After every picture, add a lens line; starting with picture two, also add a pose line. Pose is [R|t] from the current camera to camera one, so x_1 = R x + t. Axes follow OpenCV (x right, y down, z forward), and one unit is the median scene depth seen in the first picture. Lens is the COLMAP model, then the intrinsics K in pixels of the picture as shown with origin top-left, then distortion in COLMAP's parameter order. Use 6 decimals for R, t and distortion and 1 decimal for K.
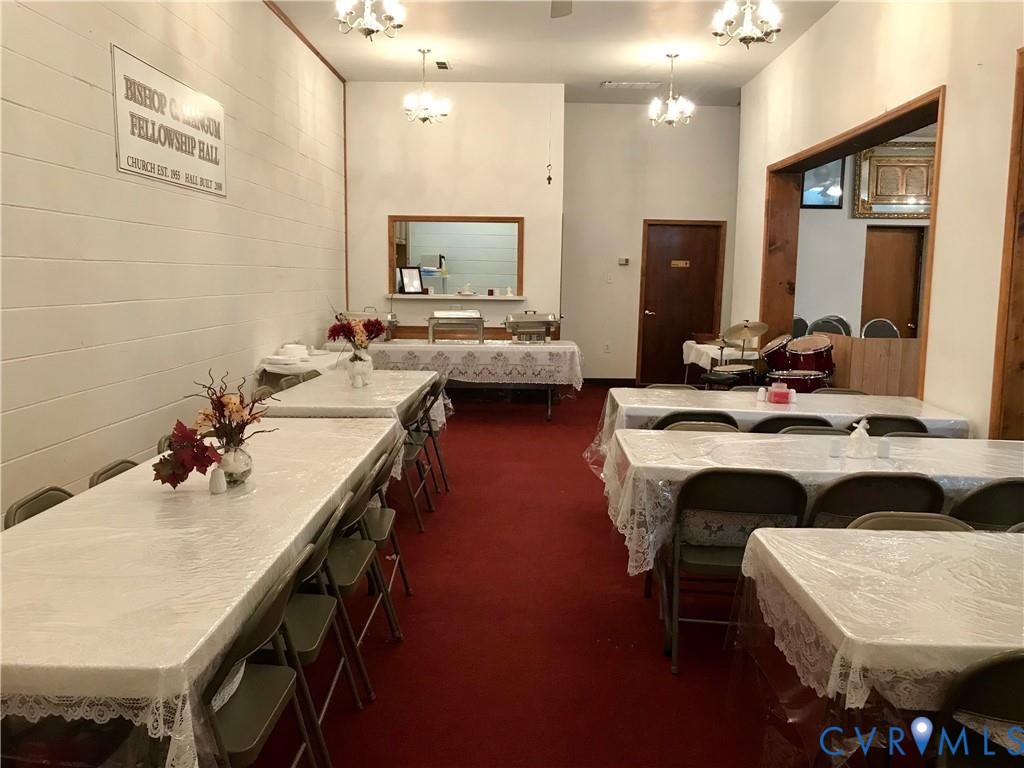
lens RADIAL K [[840.1, 0, 510.0], [0, 840.1, 382.9], [0, 0, 1]] dist [-0.010772, -0.006804]
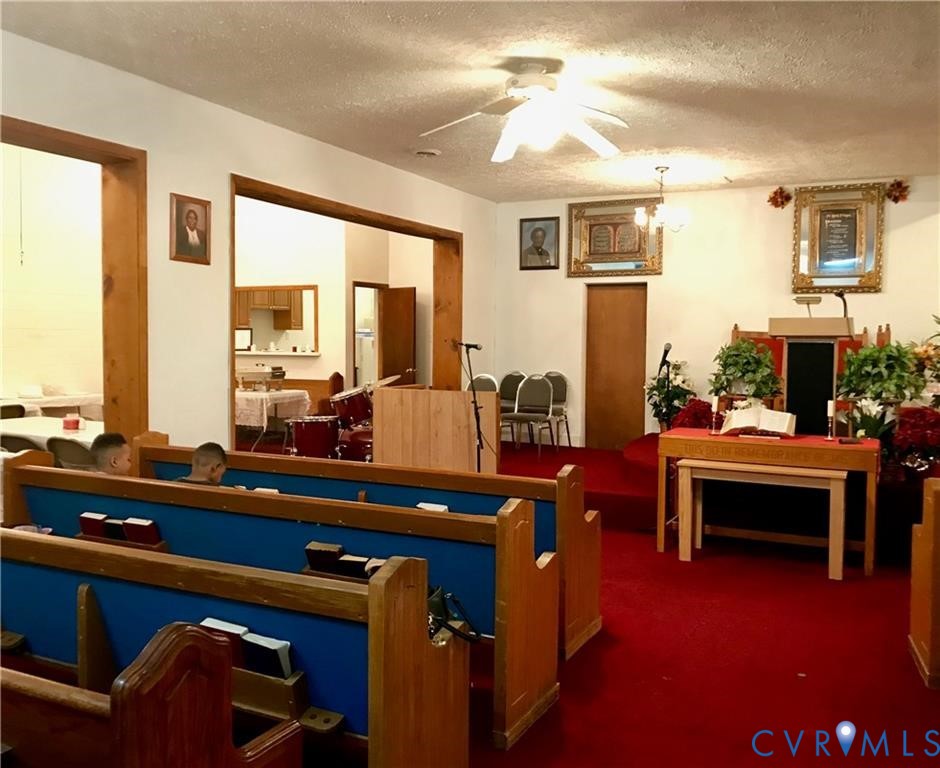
lens RADIAL K [[879.8, 0, 469.7], [0, 879.8, 383.2], [0, 0, 1]] dist [0.022463, 0.000000]
pose [[0.909331, 0.019351, -0.415622, 0.748823], [-0.050256, 0.996713, -0.063548, 0.004895], [0.413026, 0.078674, 0.907315, -0.005715]]
